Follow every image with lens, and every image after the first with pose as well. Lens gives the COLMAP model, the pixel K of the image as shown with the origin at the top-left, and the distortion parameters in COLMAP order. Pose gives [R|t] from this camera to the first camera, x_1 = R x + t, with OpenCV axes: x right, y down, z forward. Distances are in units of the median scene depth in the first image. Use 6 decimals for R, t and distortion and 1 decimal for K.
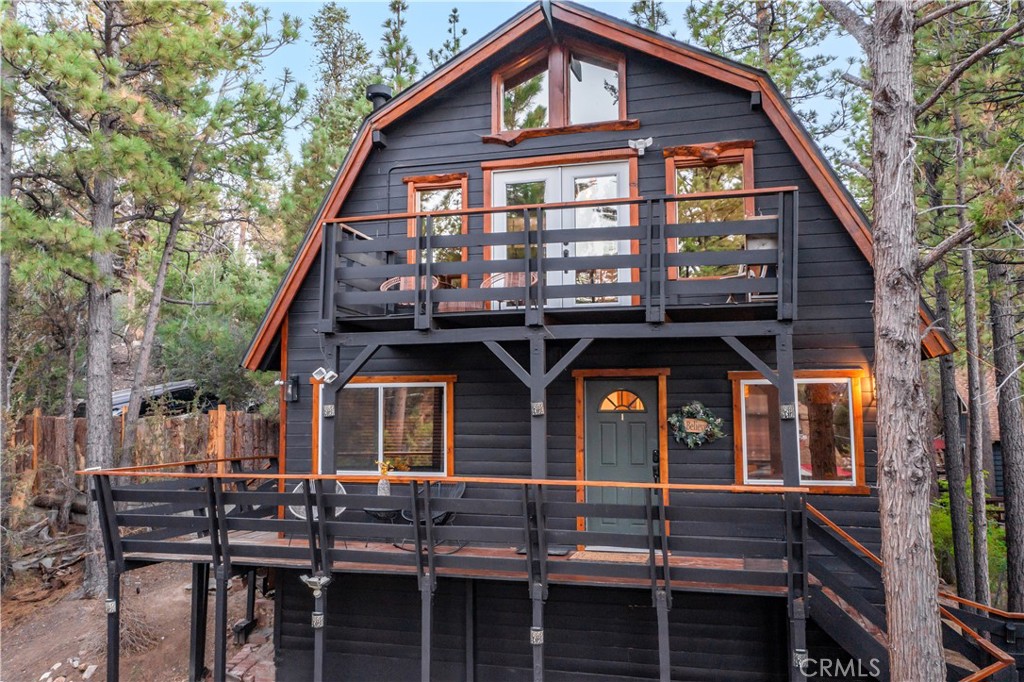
lens RADIAL K [[819.7, 0, 512.0], [0, 819.7, 341.0], [0, 0, 1]] dist [0.001420, 0.001215]
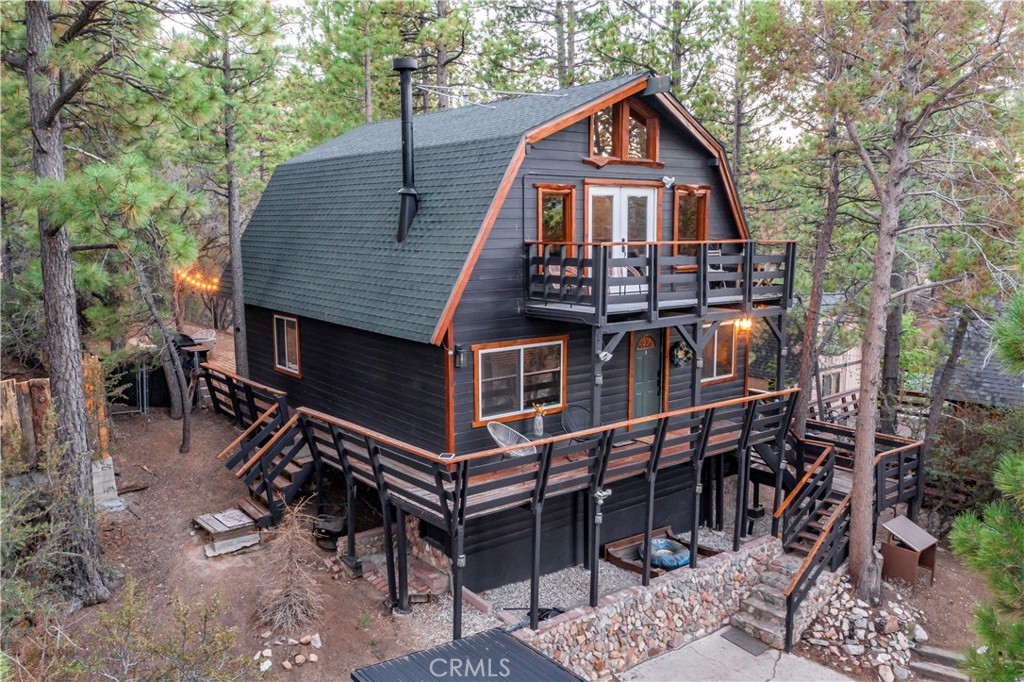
lens RADIAL K [[819.7, 0, 512.0], [0, 819.7, 341.0], [0, 0, 1]] dist [0.001420, 0.001215]
pose [[0.601614, -0.110537, 0.791102, -1.275670], [-0.061327, 0.981064, 0.183717, -0.205913], [-0.796429, -0.159043, 0.583443, 0.271588]]
